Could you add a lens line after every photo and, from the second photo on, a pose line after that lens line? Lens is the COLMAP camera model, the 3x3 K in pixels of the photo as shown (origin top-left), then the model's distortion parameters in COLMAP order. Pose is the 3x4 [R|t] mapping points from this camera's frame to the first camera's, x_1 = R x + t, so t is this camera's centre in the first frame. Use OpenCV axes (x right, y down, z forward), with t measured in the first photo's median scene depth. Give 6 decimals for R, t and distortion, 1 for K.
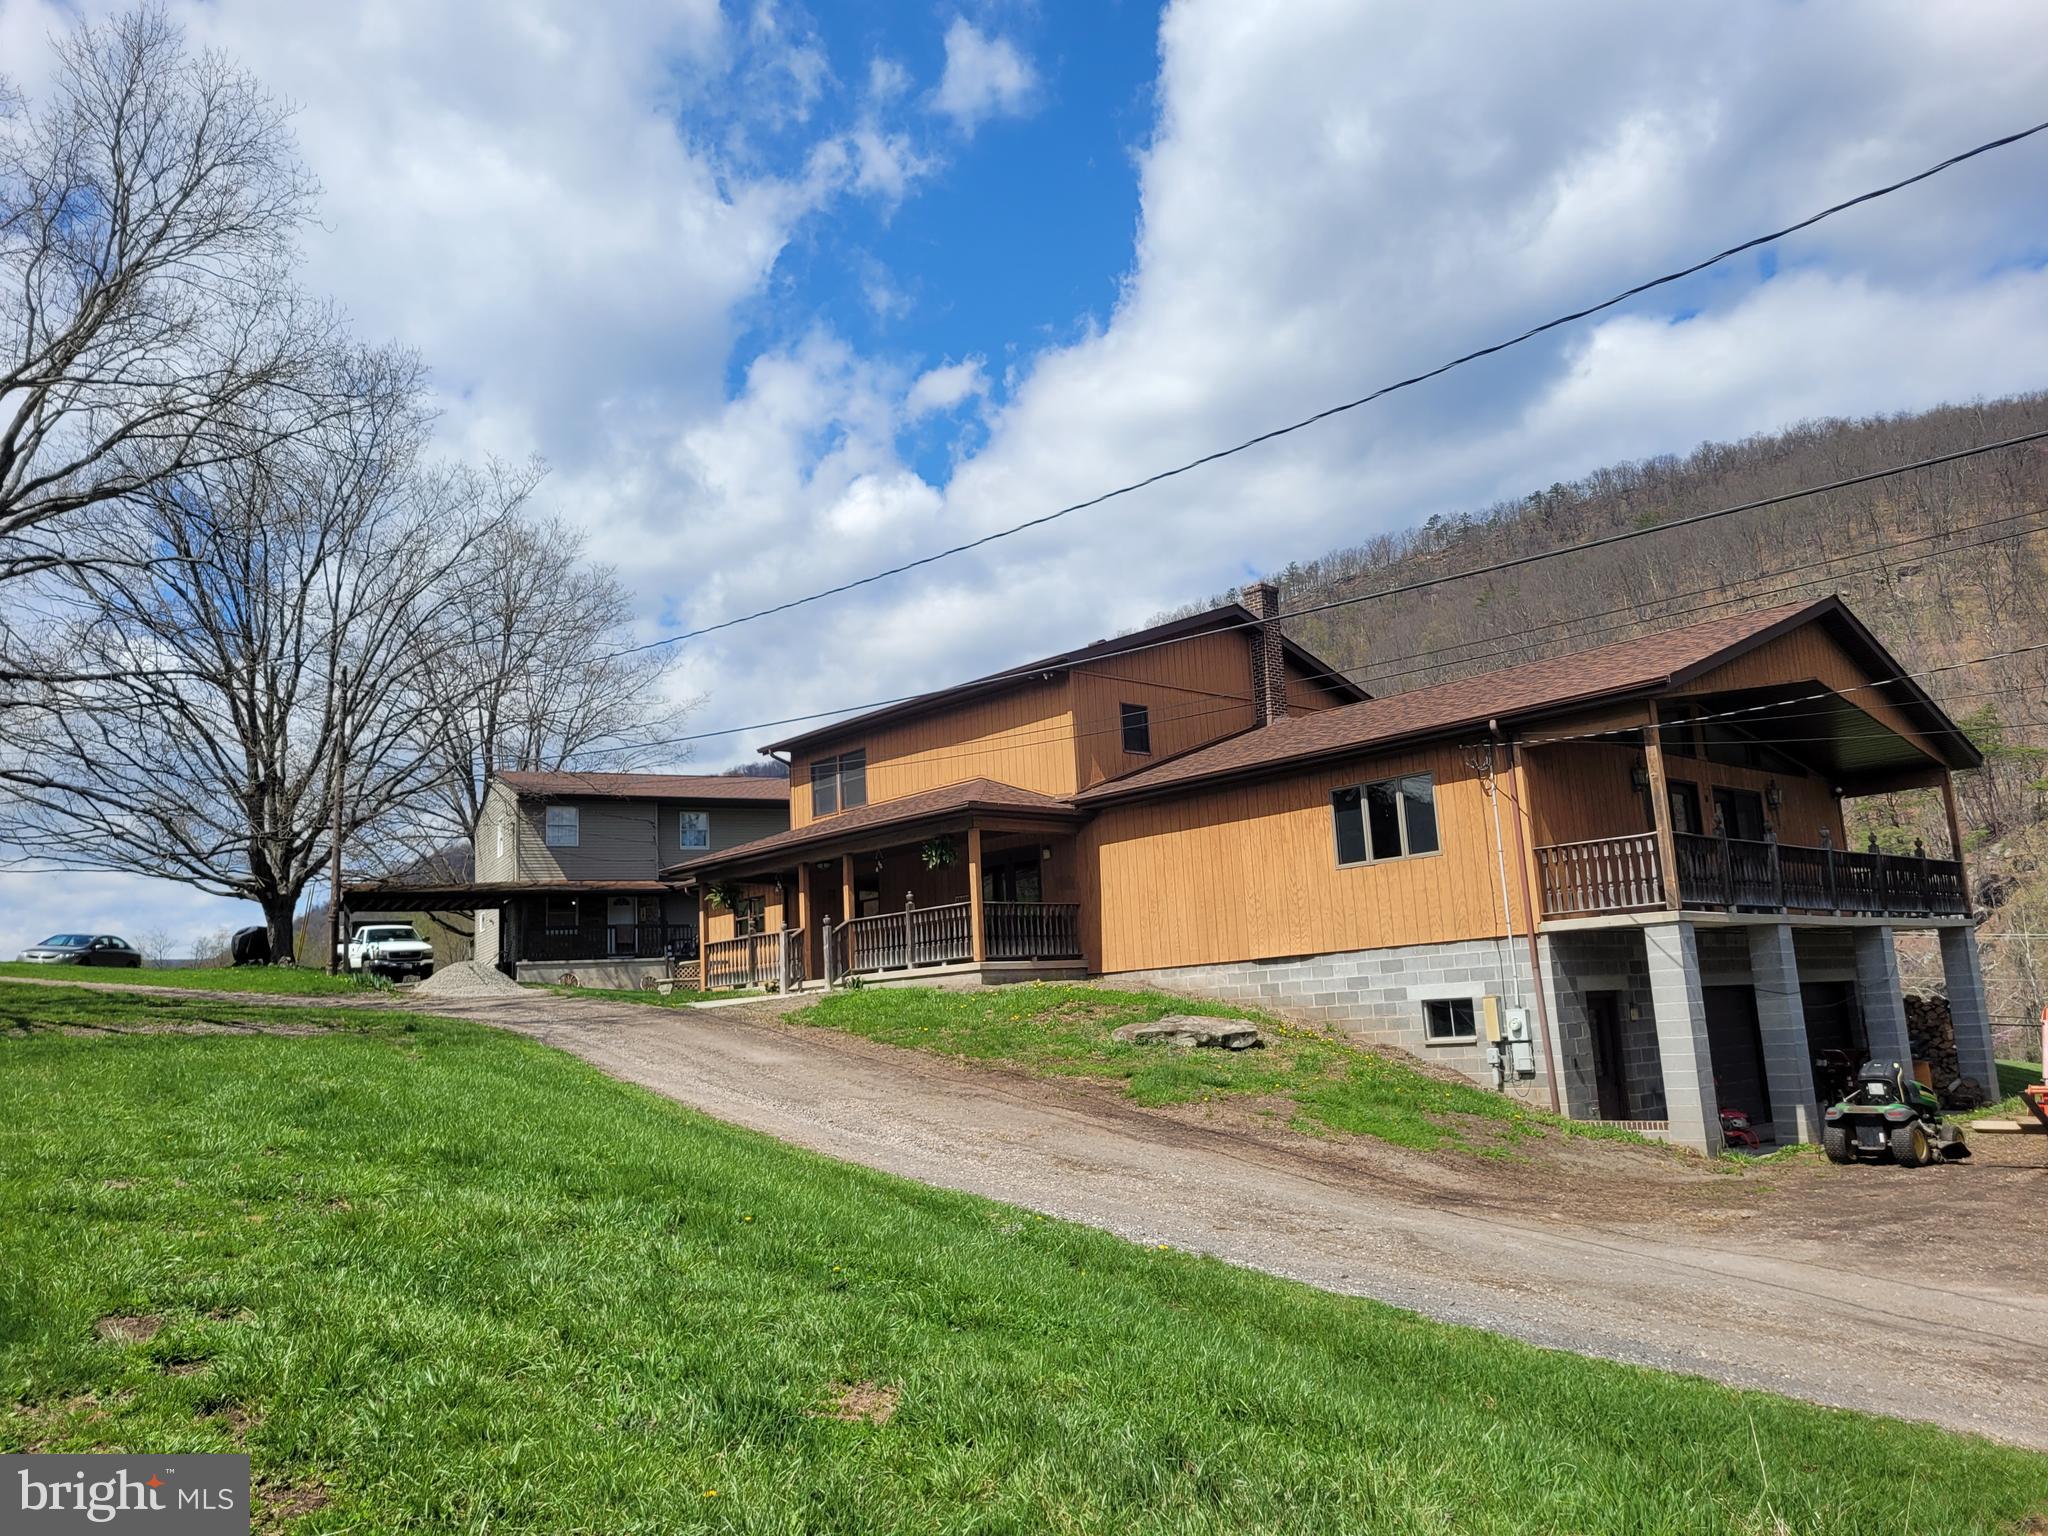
lens RADIAL K [[1560.0, 0, 1038.4], [0, 1560.0, 768.8], [0, 0, 1]] dist [0.024812, -0.003618]
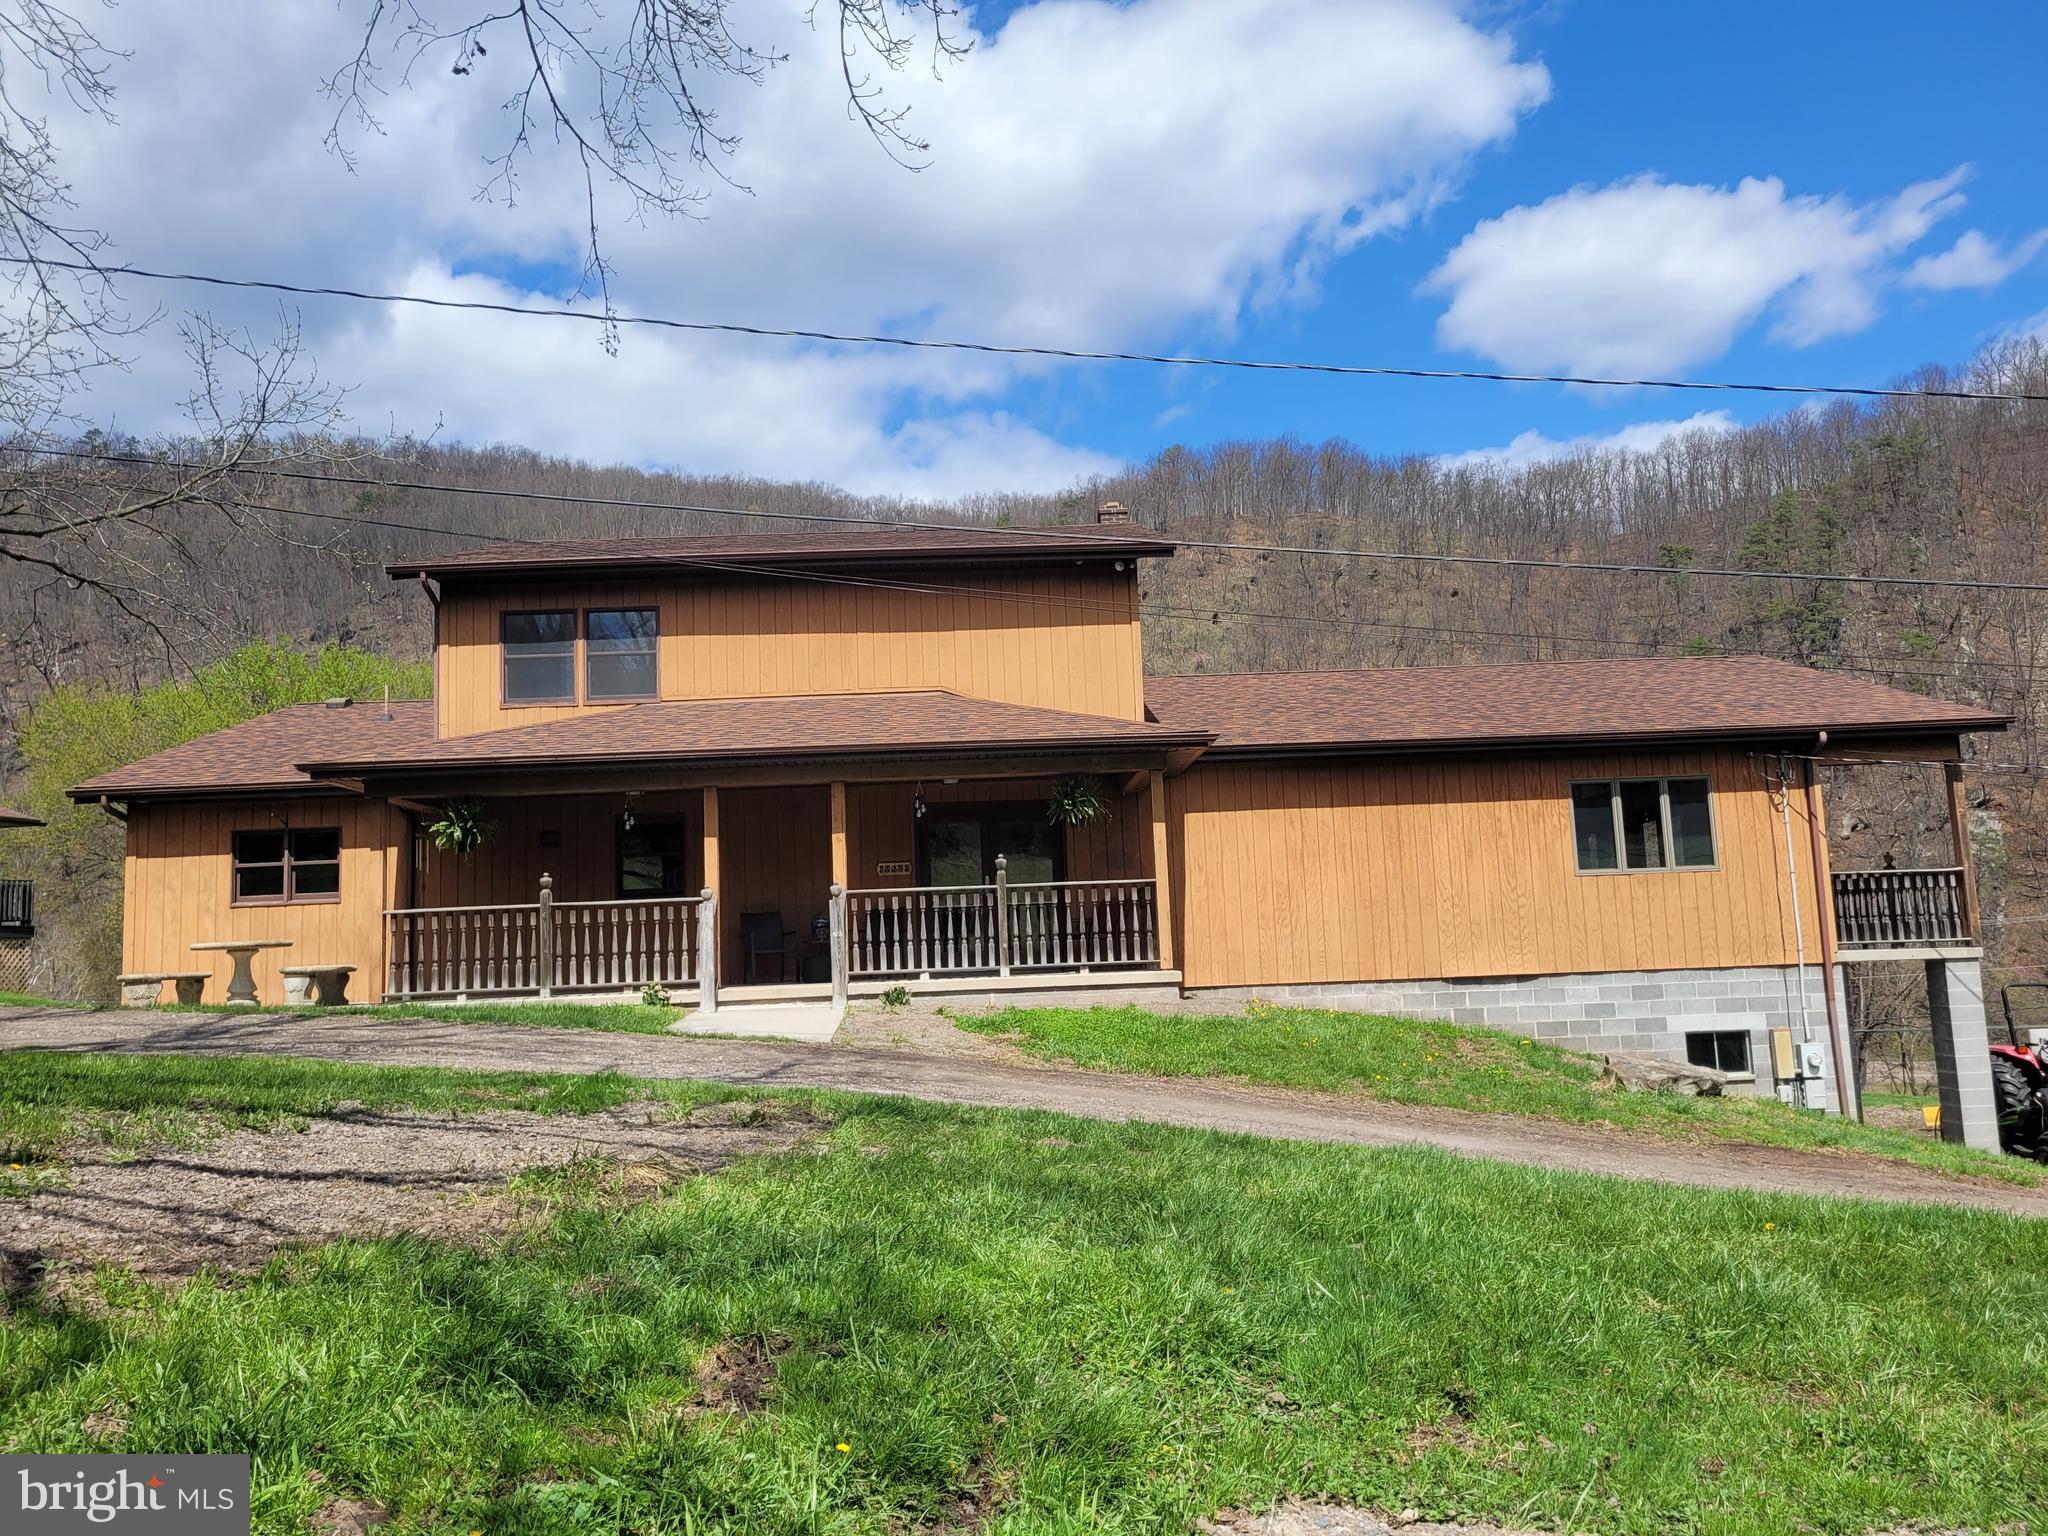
lens RADIAL K [[1560.0, 0, 1038.4], [0, 1560.0, 768.8], [0, 0, 1]] dist [0.024812, -0.003618]
pose [[0.651253, 0.121152, 0.749127, -0.653192], [-0.122883, 0.990981, -0.053437, 0.090005], [-0.748845, -0.057254, 0.660267, 0.675259]]
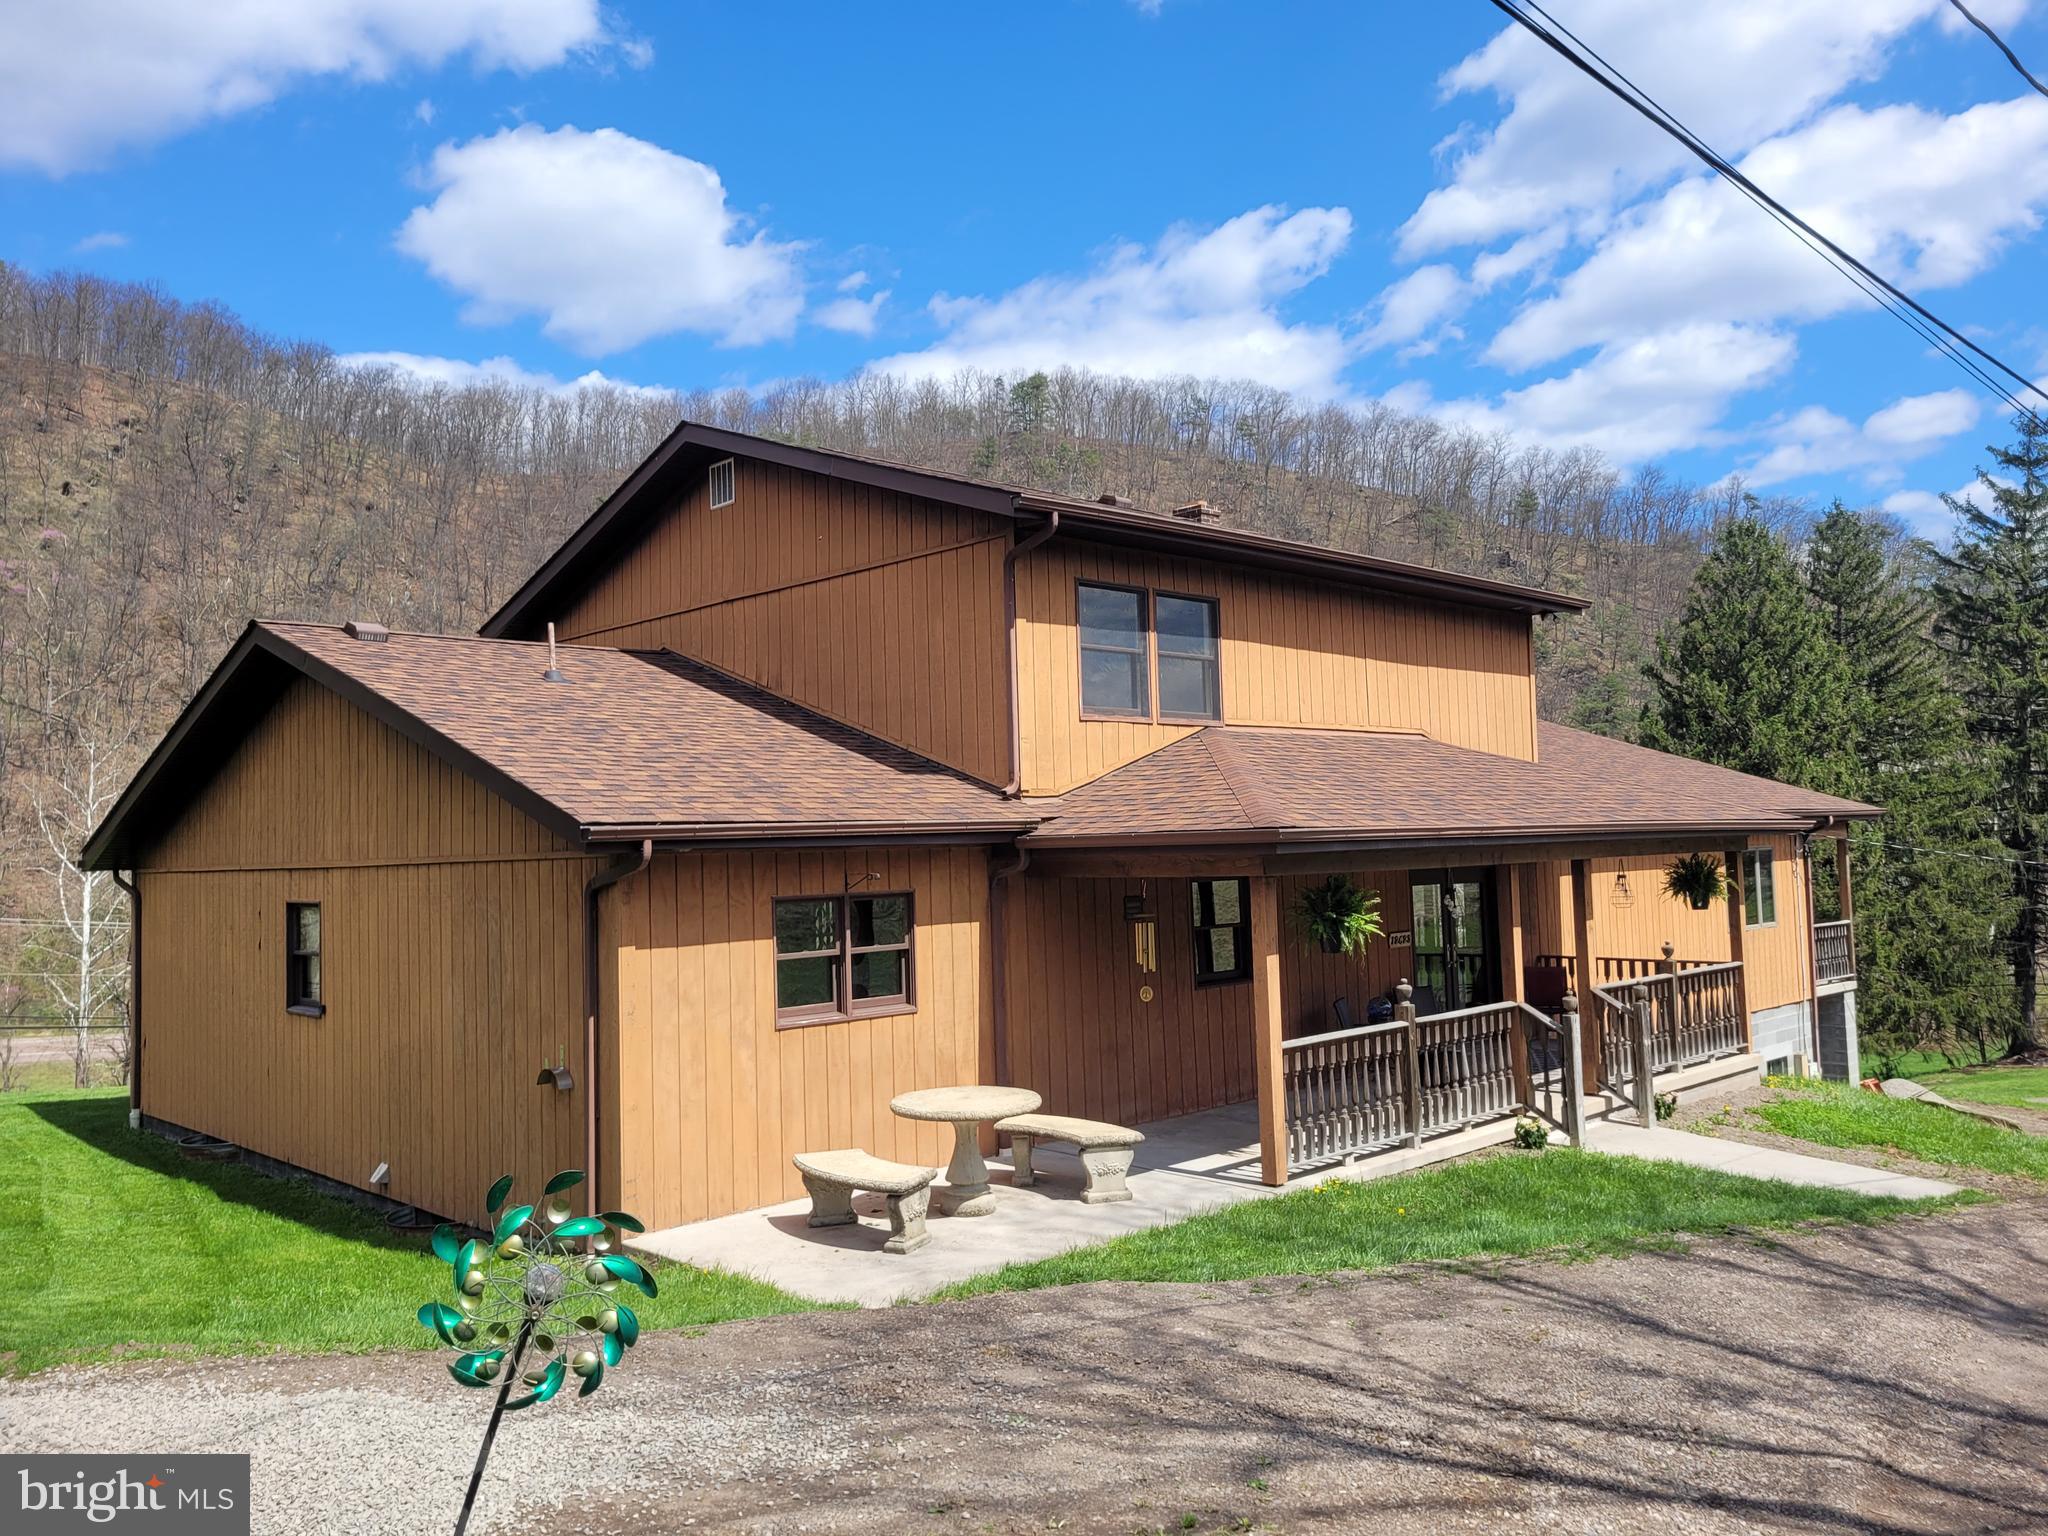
lens RADIAL K [[1560.0, 0, 1038.4], [0, 1560.0, 768.8], [0, 0, 1]] dist [0.024812, -0.003618]
pose [[-0.044333, 0.105387, 0.993443, -0.794711], [-0.134388, 0.984753, -0.110462, 0.134079], [-0.989937, -0.138404, -0.029495, 1.488015]]
